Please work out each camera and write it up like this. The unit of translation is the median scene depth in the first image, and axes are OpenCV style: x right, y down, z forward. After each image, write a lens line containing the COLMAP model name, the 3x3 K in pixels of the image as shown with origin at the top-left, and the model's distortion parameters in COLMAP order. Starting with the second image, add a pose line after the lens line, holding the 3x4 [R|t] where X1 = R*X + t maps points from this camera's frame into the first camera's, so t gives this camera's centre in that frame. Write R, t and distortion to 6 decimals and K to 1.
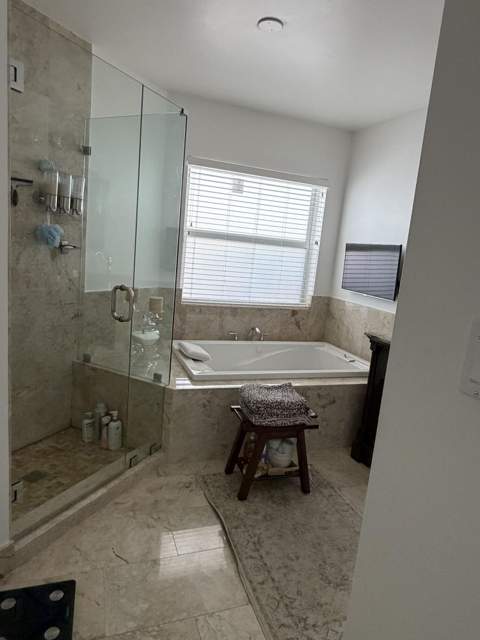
lens RADIAL K [[412.0, 0, 242.5], [0, 412.0, 318.2], [0, 0, 1]] dist [-0.002574, 0.003491]
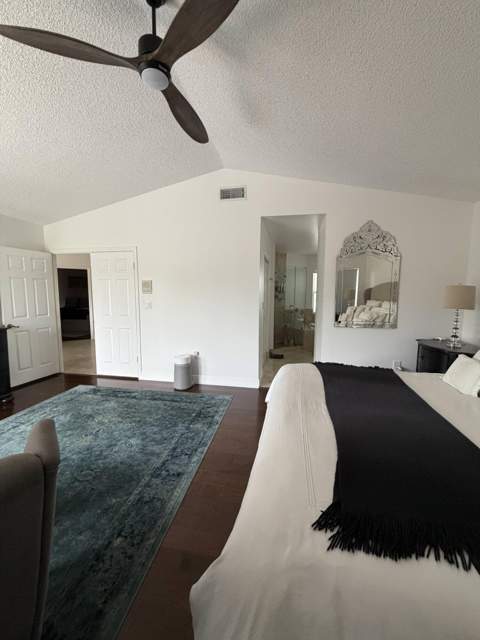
lens RADIAL K [[257.4, 0, 242.6], [0, 257.4, 316.2], [0, 0, 1]] dist [0.001157, -0.000329]
pose [[0.864473, -0.033835, -0.501540, 0.557336], [-0.017903, 0.995027, -0.097986, 0.274676], [0.502361, 0.093685, 0.859568, -1.473597]]
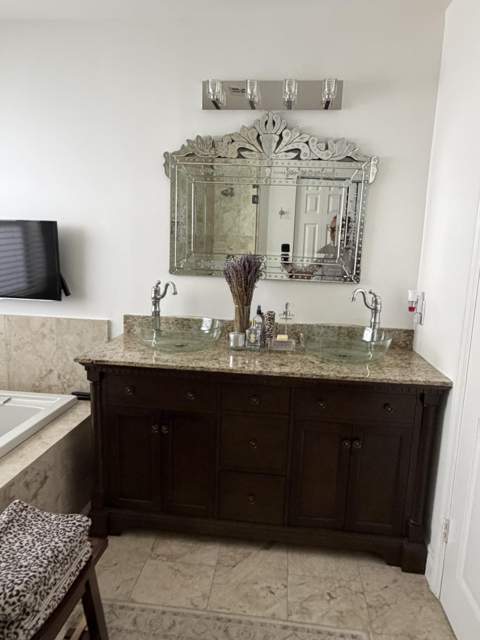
lens RADIAL K [[412.0, 0, 243.8], [0, 412.0, 318.0], [0, 0, 1]] dist [-0.002574, 0.003491]
pose [[0.436112, -0.227215, 0.870735, -0.144141], [0.160500, 0.971724, 0.173181, -0.100172], [-0.885464, 0.064227, 0.460248, 0.461212]]
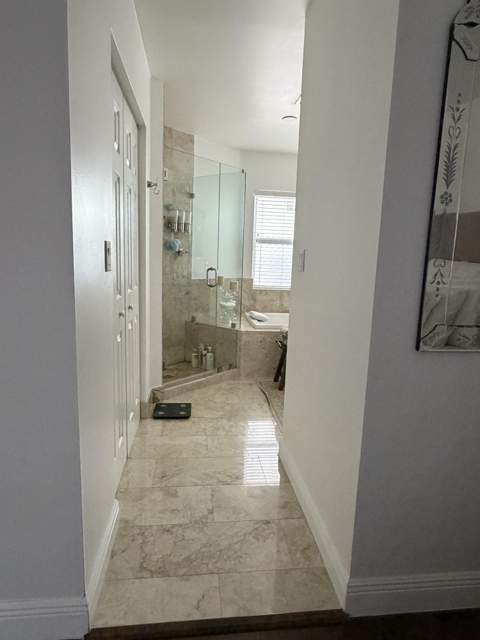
lens RADIAL K [[412.0, 0, 241.4], [0, 412.0, 322.0], [0, 0, 1]] dist [-0.002574, 0.003491]
pose [[0.972378, -0.021010, -0.232466, 0.207438], [0.015145, 0.999521, -0.026986, 0.167181], [0.232921, 0.022720, 0.972230, -0.602414]]
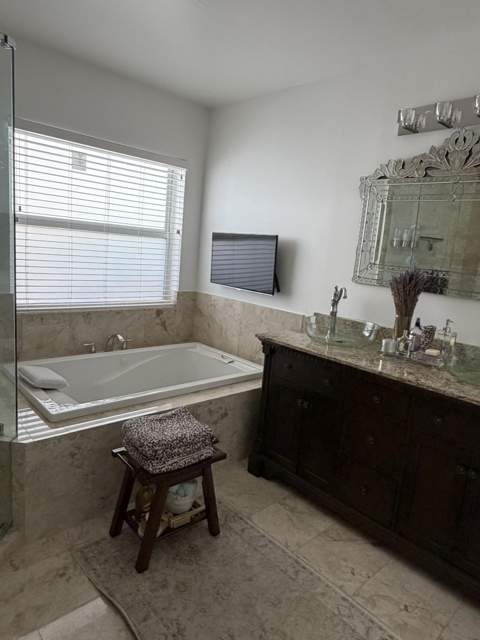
lens RADIAL K [[412.0, 0, 239.9], [0, 412.0, 317.9], [0, 0, 1]] dist [-0.002574, 0.003491]
pose [[0.921850, -0.082225, 0.378723, -0.071577], [0.069256, 0.996455, 0.047765, -0.046682], [-0.381308, -0.017803, 0.924277, 0.189273]]
